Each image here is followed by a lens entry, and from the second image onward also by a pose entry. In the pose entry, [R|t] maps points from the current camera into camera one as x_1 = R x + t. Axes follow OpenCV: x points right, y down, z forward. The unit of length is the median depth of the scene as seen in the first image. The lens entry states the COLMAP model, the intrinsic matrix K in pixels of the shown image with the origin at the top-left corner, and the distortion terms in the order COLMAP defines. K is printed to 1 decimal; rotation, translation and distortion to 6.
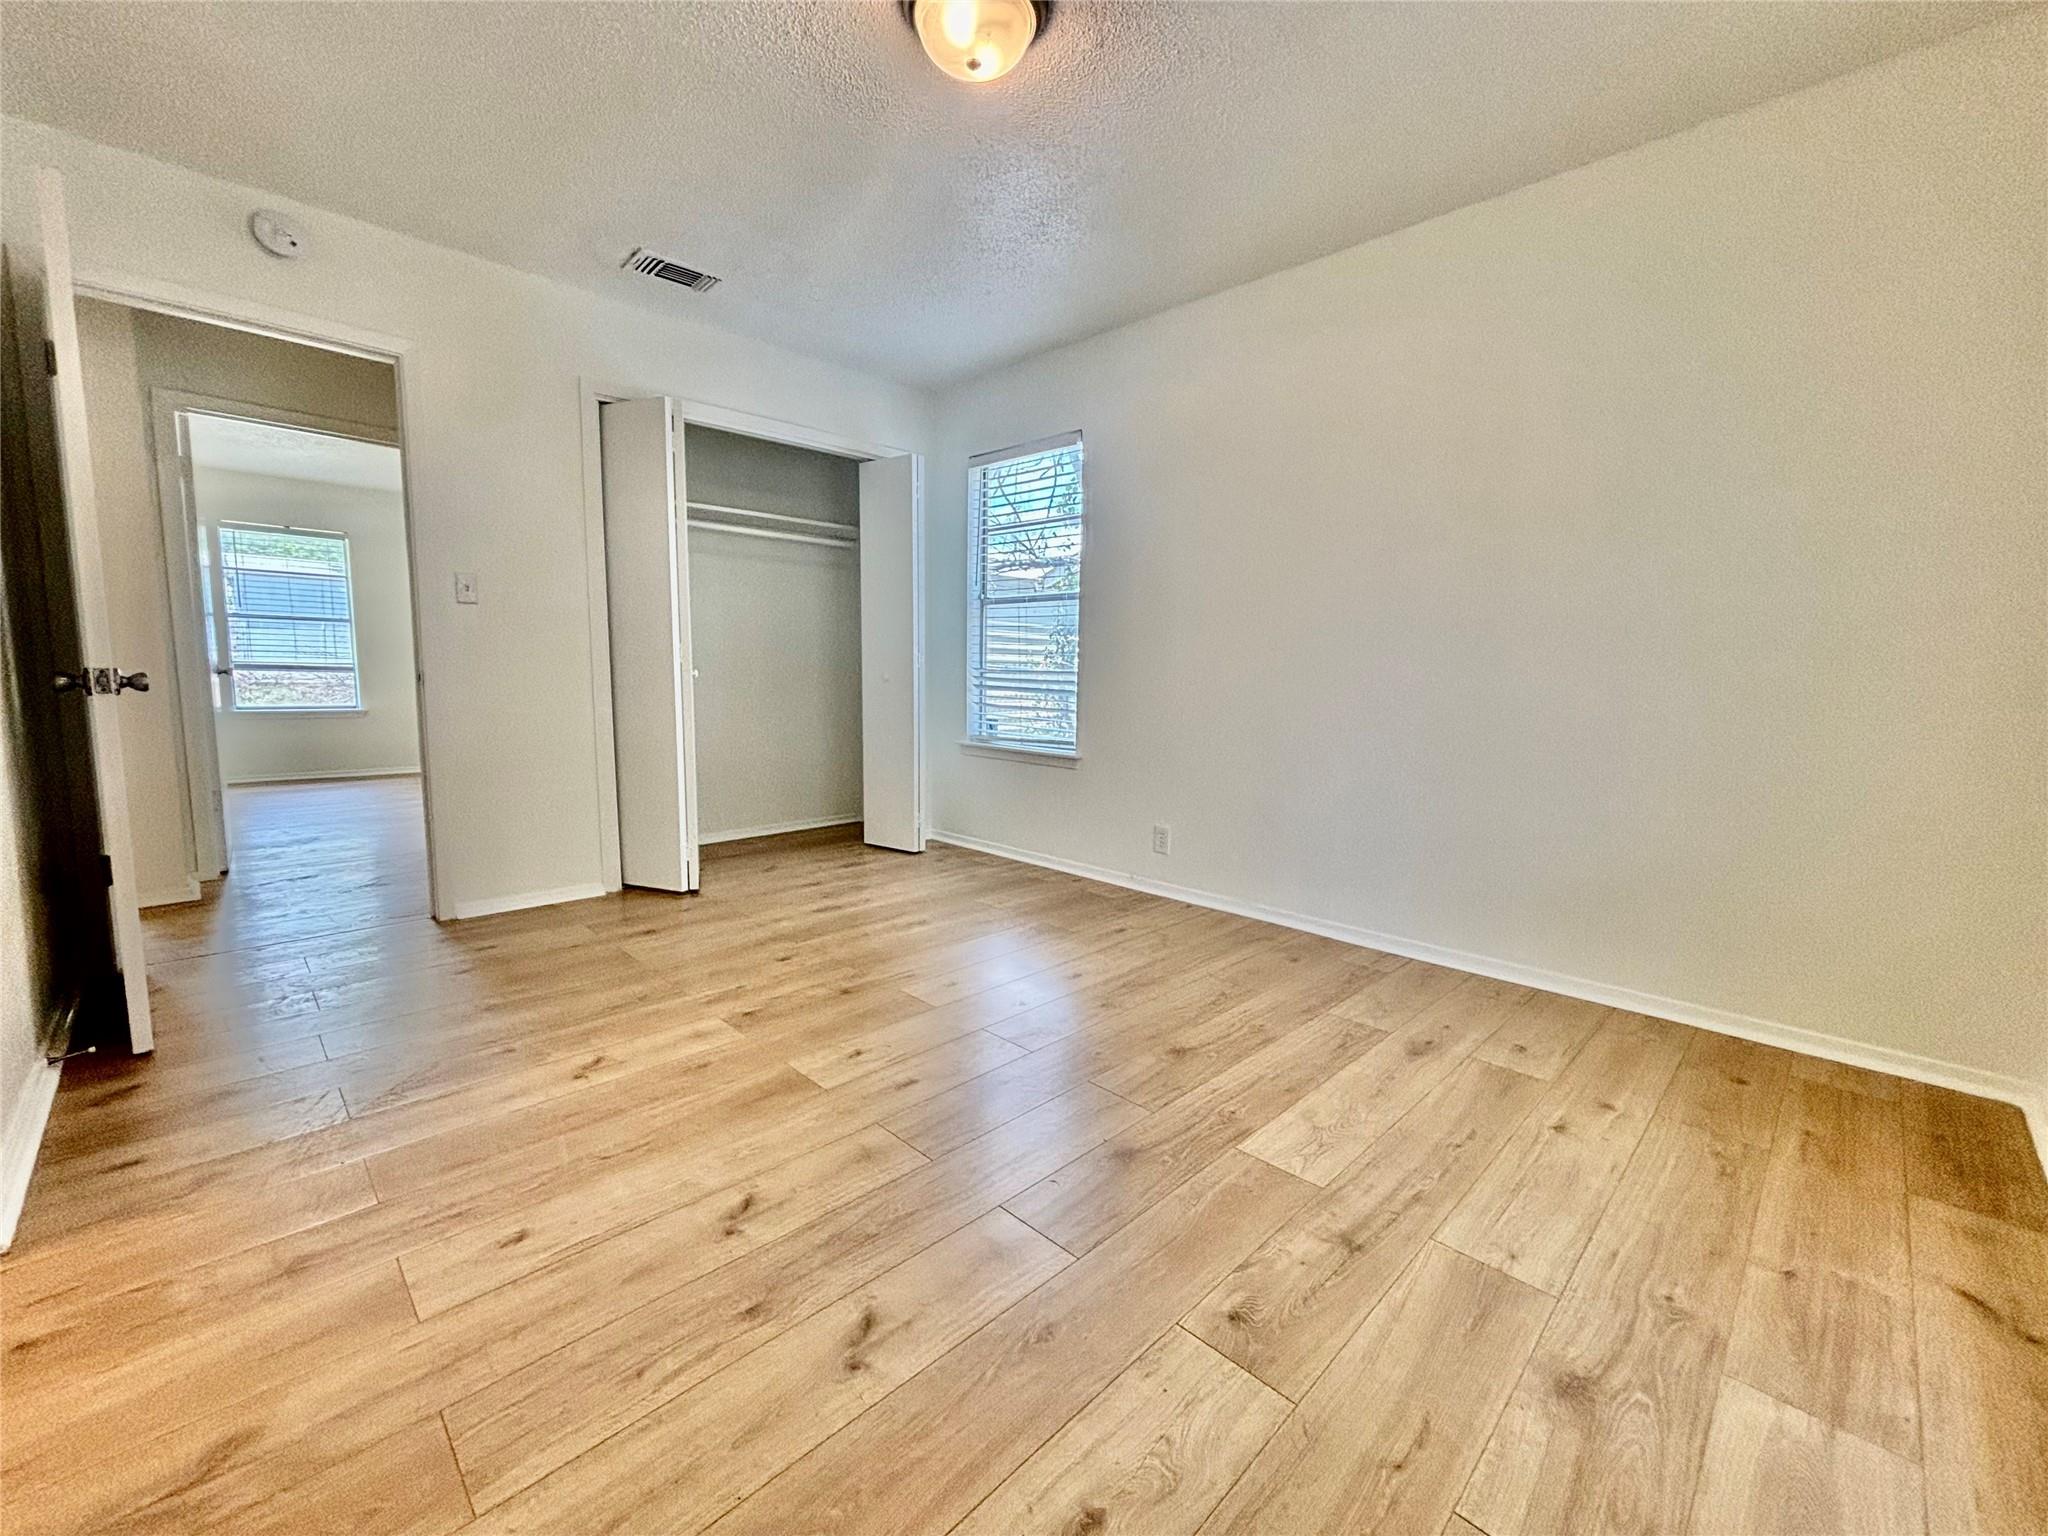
lens RADIAL K [[833.5, 0, 1031.9], [0, 833.5, 765.9], [0, 0, 1]] dist [0.001306, 0.000300]
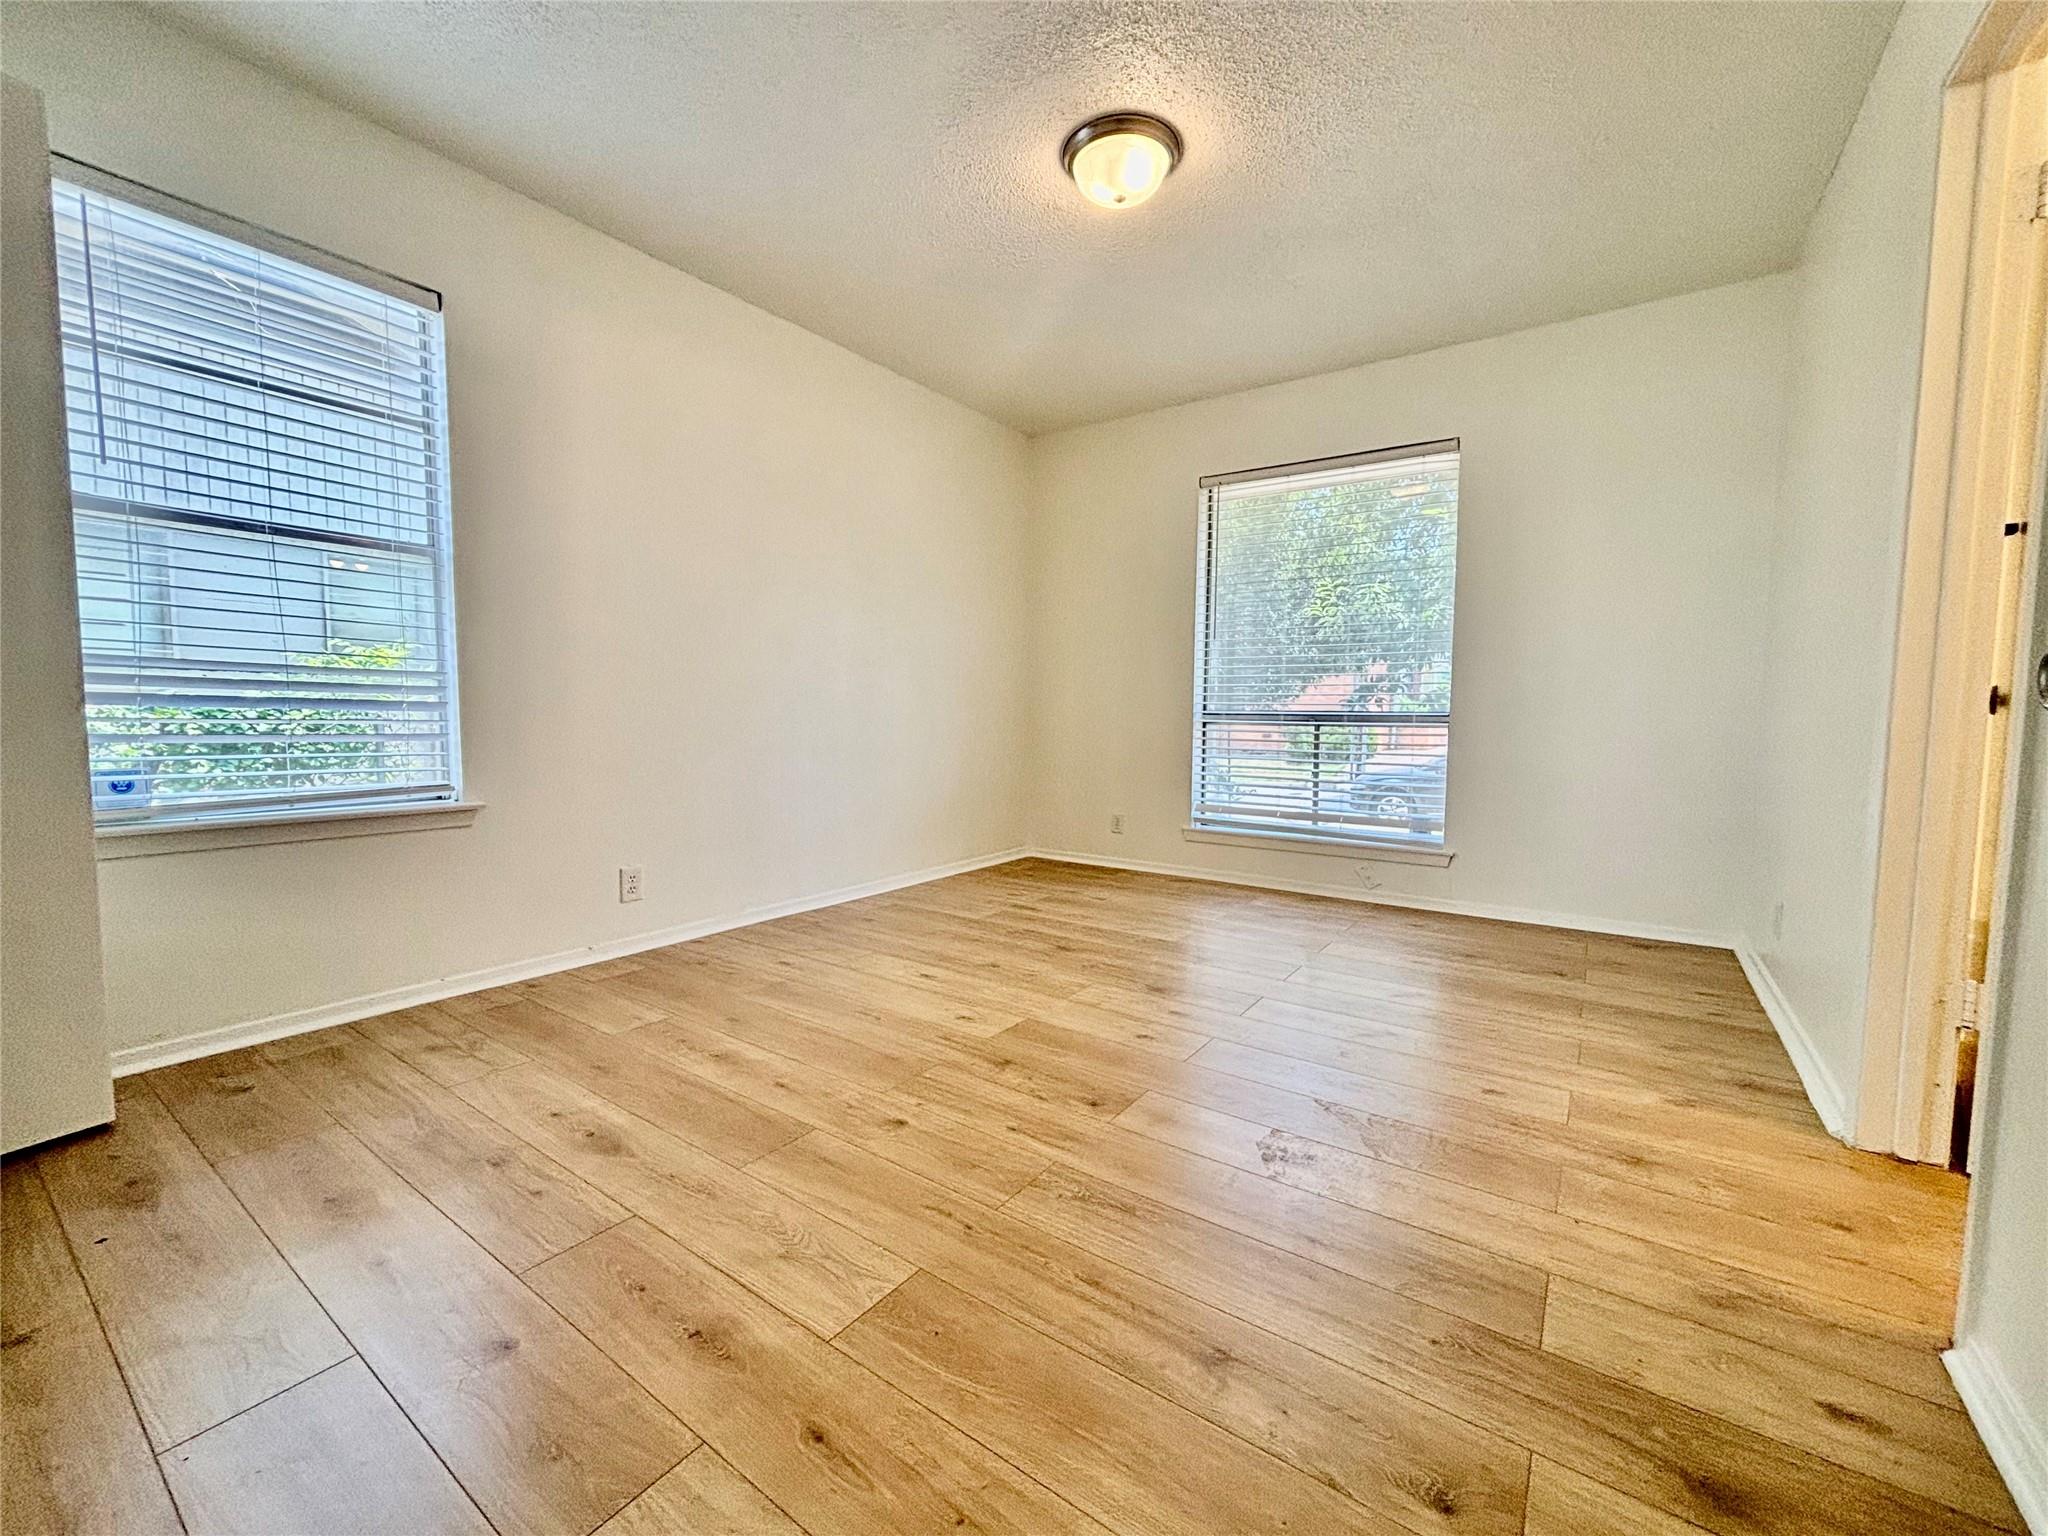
lens RADIAL K [[833.5, 0, 1030.3], [0, 833.5, 767.8], [0, 0, 1]] dist [0.001306, 0.000300]
pose [[-0.165348, -0.091604, 0.981972, -0.941715], [0.103149, 0.988610, 0.109592, -0.098156], [-0.980826, 0.119410, -0.154016, 0.995359]]
